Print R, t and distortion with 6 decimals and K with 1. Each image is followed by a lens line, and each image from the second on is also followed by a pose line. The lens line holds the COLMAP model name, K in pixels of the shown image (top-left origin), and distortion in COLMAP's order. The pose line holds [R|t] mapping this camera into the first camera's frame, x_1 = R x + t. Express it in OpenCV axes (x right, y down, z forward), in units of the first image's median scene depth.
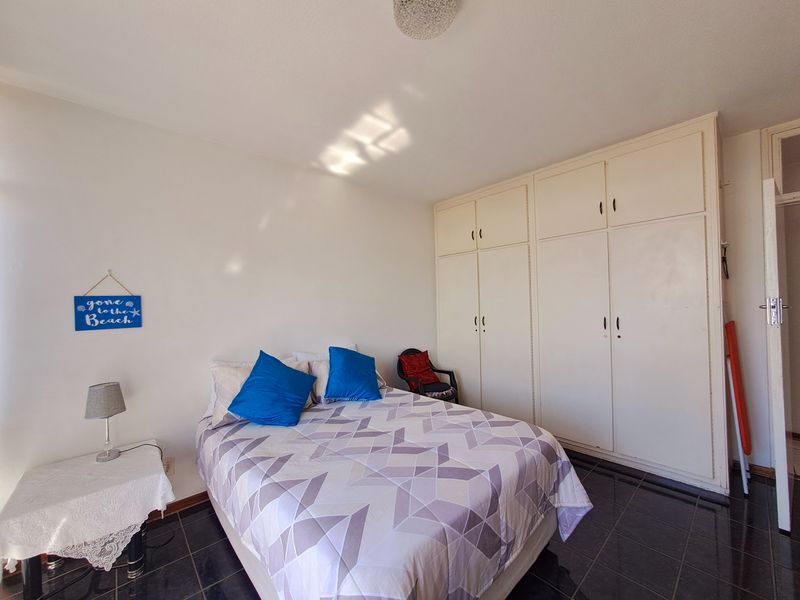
lens RADIAL K [[317.6, 0, 401.6], [0, 317.6, 302.7], [0, 0, 1]] dist [0.000714, 0.000020]
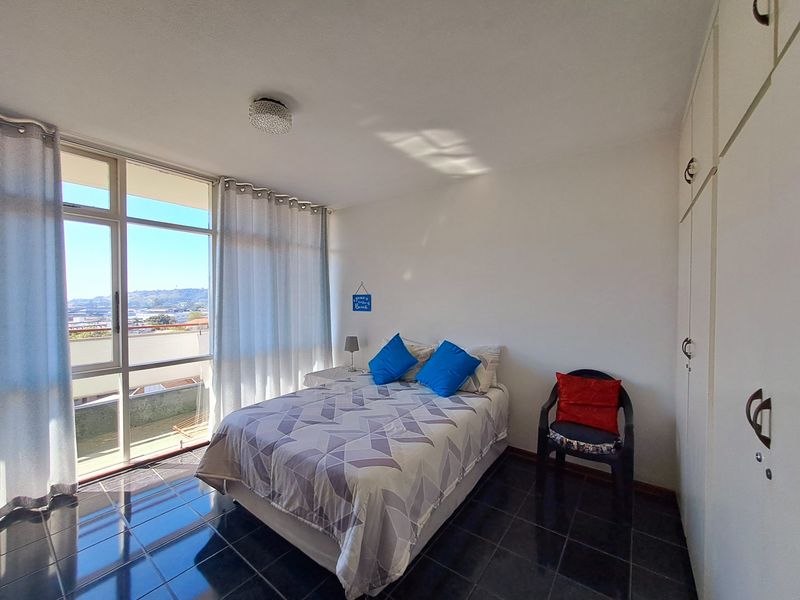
lens RADIAL K [[317.6, 0, 401.6], [0, 317.6, 302.7], [0, 0, 1]] dist [0.000714, 0.000020]
pose [[0.196759, 0.043308, -0.979495, 1.105072], [-0.001300, 0.999035, 0.043911, -0.059178], [0.980451, -0.007366, 0.196625, 0.813737]]
